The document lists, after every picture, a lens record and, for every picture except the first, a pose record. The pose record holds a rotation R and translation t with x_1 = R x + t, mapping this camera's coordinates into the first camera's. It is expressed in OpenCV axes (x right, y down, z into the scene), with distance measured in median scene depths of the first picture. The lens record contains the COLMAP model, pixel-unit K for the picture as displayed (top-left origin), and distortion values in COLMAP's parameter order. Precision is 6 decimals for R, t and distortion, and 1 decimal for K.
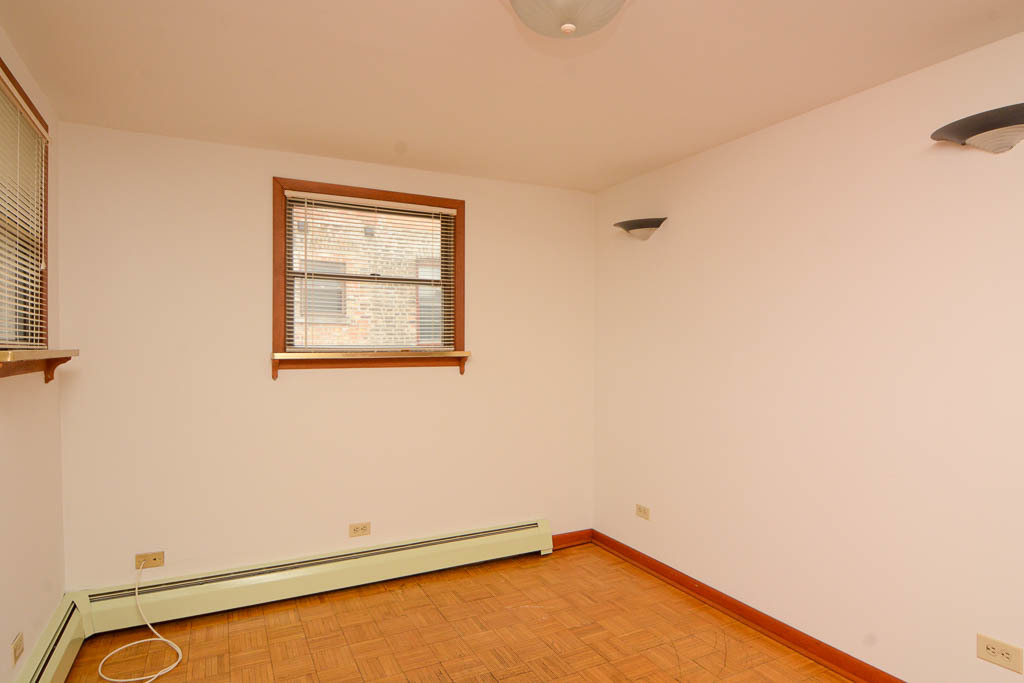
lens RADIAL K [[581.4, 0, 512.0], [0, 581.4, 341.5], [0, 0, 1]] dist [0.003395, -0.018685]
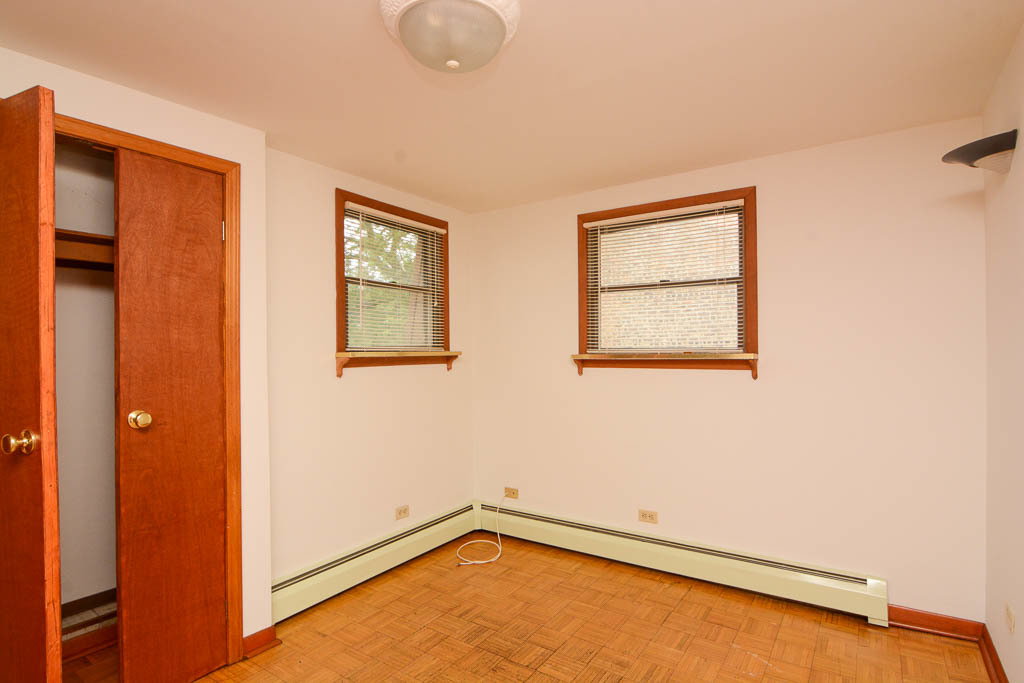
lens RADIAL K [[535.2, 0, 507.0], [0, 535.2, 339.3], [0, 0, 1]] dist [-0.016778, -0.000618]
pose [[0.466798, -0.020188, -0.884133, 0.528247], [0.010101, 0.999796, -0.017496, 0.006280], [0.884306, -0.000763, 0.466907, 0.312541]]
